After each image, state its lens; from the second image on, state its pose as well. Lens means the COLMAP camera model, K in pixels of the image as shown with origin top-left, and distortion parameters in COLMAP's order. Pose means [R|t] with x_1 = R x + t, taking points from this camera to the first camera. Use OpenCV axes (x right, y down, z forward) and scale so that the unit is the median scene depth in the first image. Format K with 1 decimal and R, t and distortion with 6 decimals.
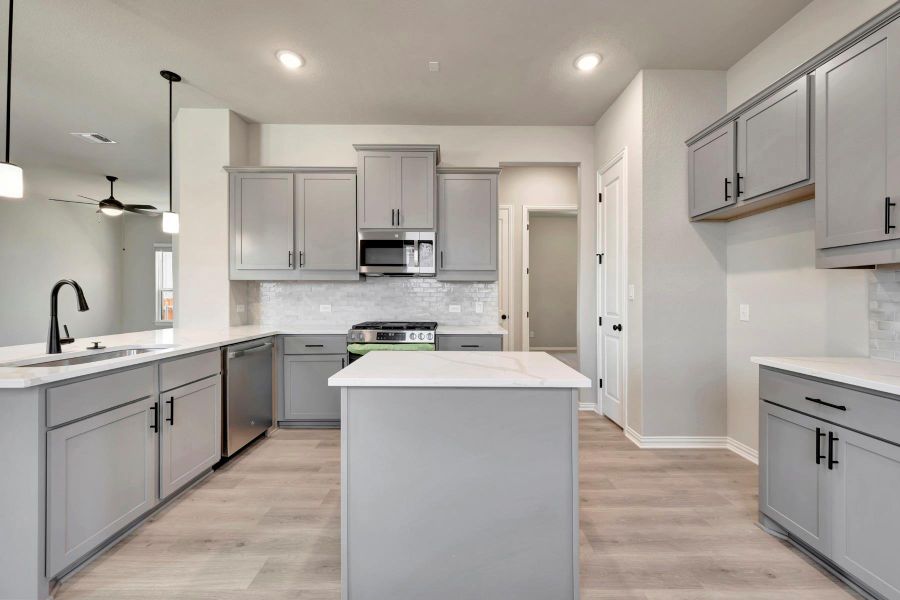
lens RADIAL K [[356.9, 0, 451.4], [0, 356.9, 297.5], [0, 0, 1]] dist [0.002851, 0.000121]
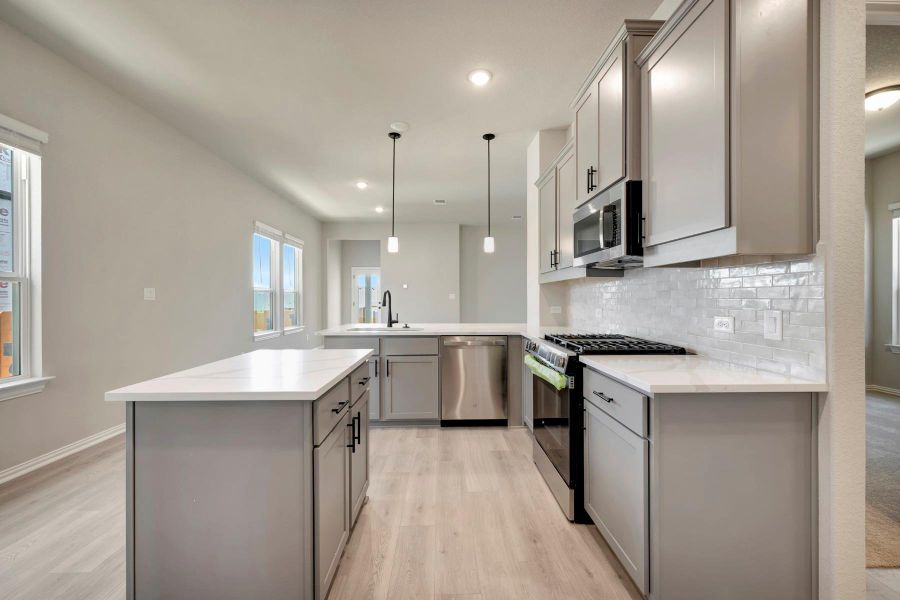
lens RADIAL K [[362.4, 0, 448.9], [0, 362.4, 298.5], [0, 0, 1]] dist [0.001068, 0.000082]
pose [[0.019890, -0.002194, -0.999800, 0.502999], [0.001317, 0.999997, -0.002168, -0.001083], [0.999801, -0.001273, 0.019892, 0.697904]]
